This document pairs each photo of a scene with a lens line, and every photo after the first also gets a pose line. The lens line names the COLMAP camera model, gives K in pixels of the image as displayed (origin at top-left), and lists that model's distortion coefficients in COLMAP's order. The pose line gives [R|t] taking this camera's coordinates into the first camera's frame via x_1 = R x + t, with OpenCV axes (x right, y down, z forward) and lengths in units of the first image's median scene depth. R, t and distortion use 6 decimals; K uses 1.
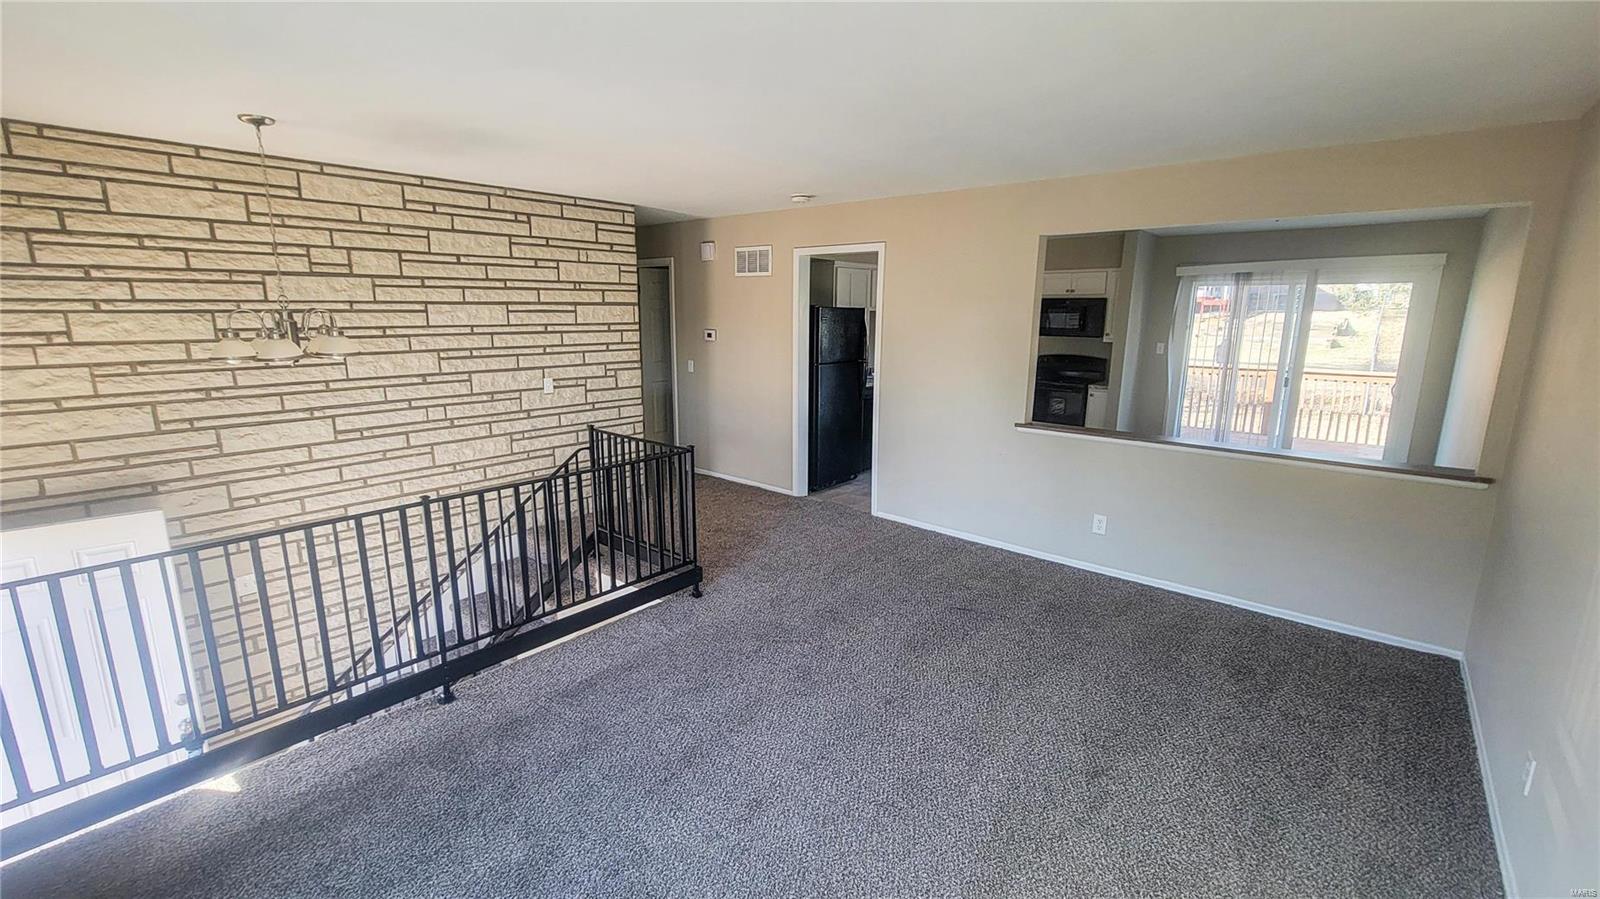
lens RADIAL K [[677.1, 0, 804.0], [0, 677.1, 452.6], [0, 0, 1]] dist [-0.001943, -0.000301]
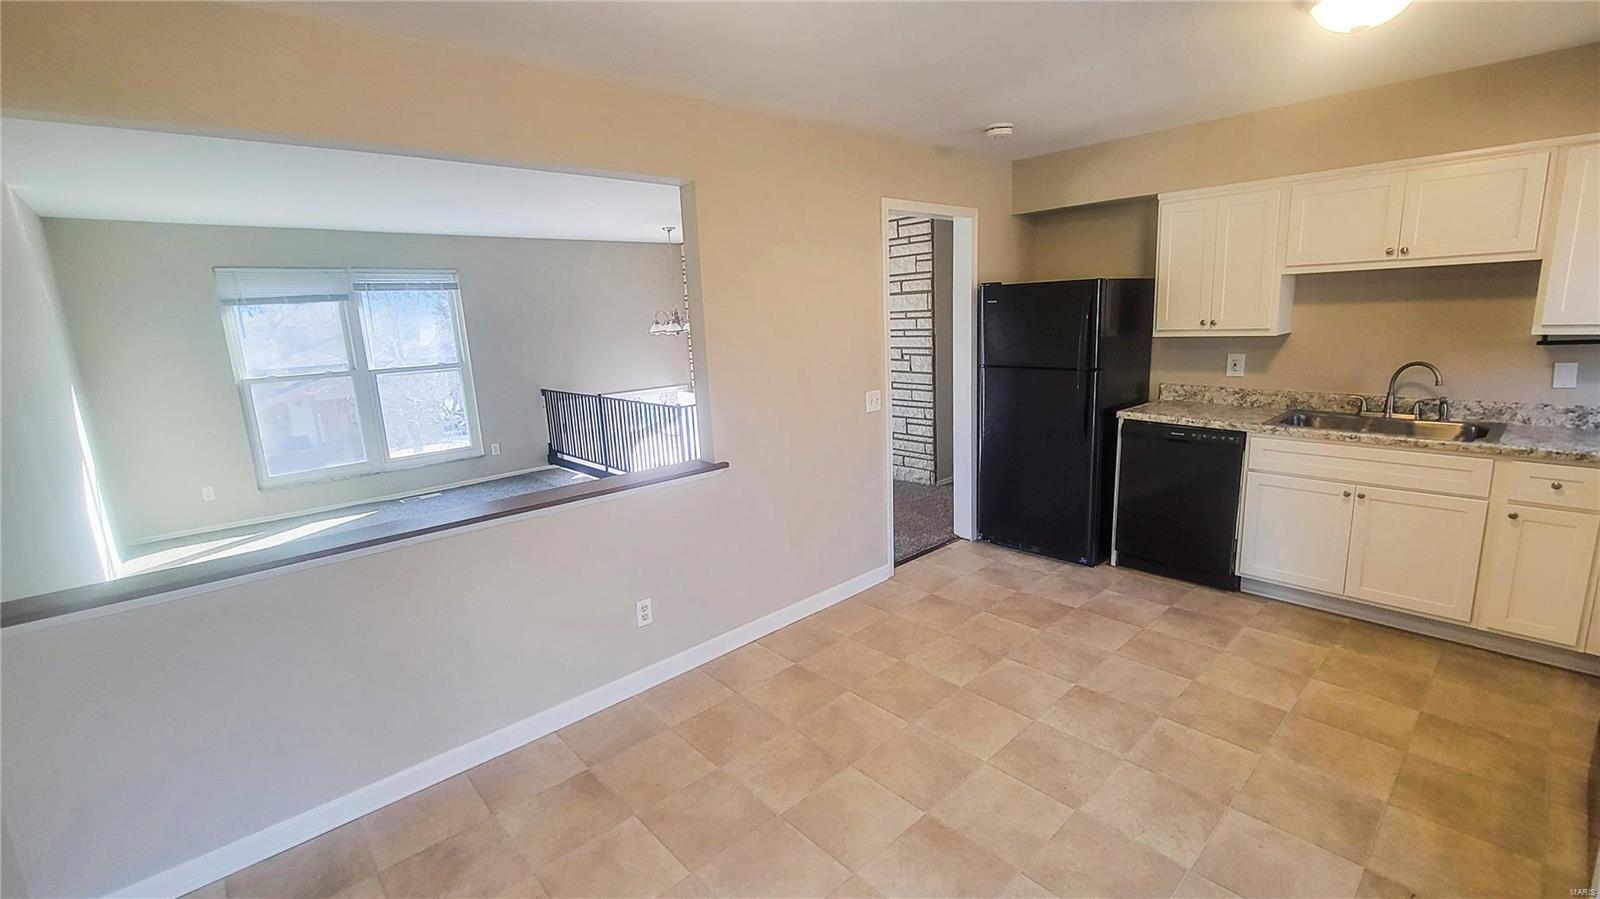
lens RADIAL K [[677.1, 0, 804.0], [0, 677.1, 452.6], [0, 0, 1]] dist [-0.001943, -0.000301]
pose [[-0.132245, 0.201564, -0.970507, 0.850831], [-0.158299, 0.962245, 0.221419, -0.192151], [0.978495, 0.182912, -0.095345, 1.010481]]
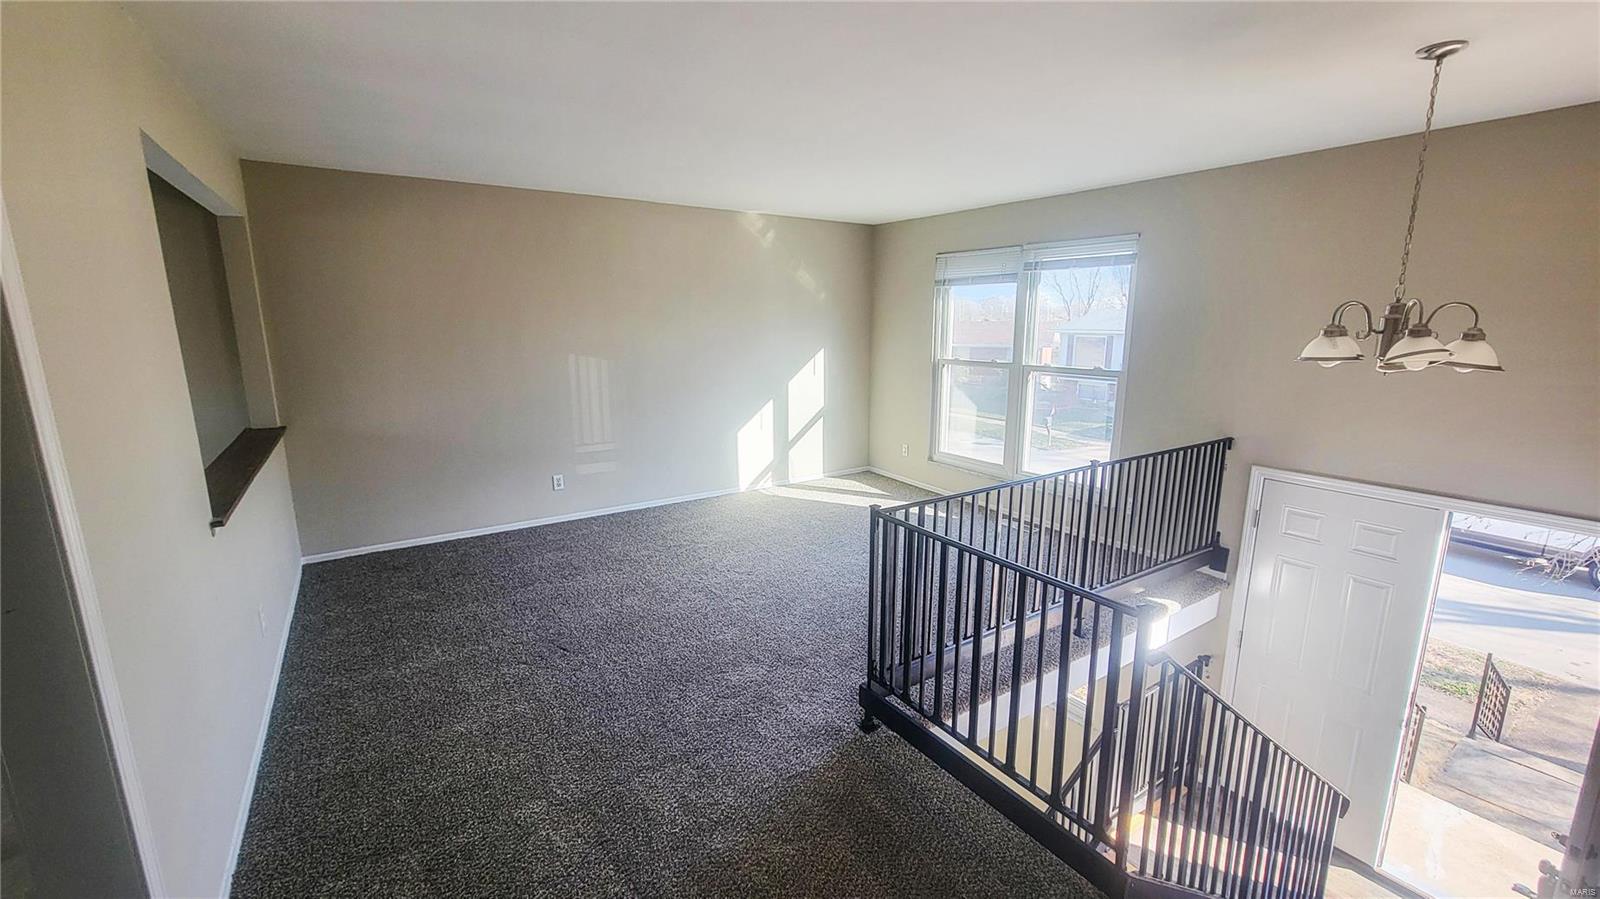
lens RADIAL K [[652.5, 0, 803.3], [0, 652.5, 448.8], [0, 0, 1]] dist [-0.000855, -0.000381]
pose [[-0.967170, -0.062655, 0.246285, -0.177002], [0.039660, 0.920043, 0.389806, -0.220326], [-0.251016, 0.386776, -0.887353, 1.110923]]
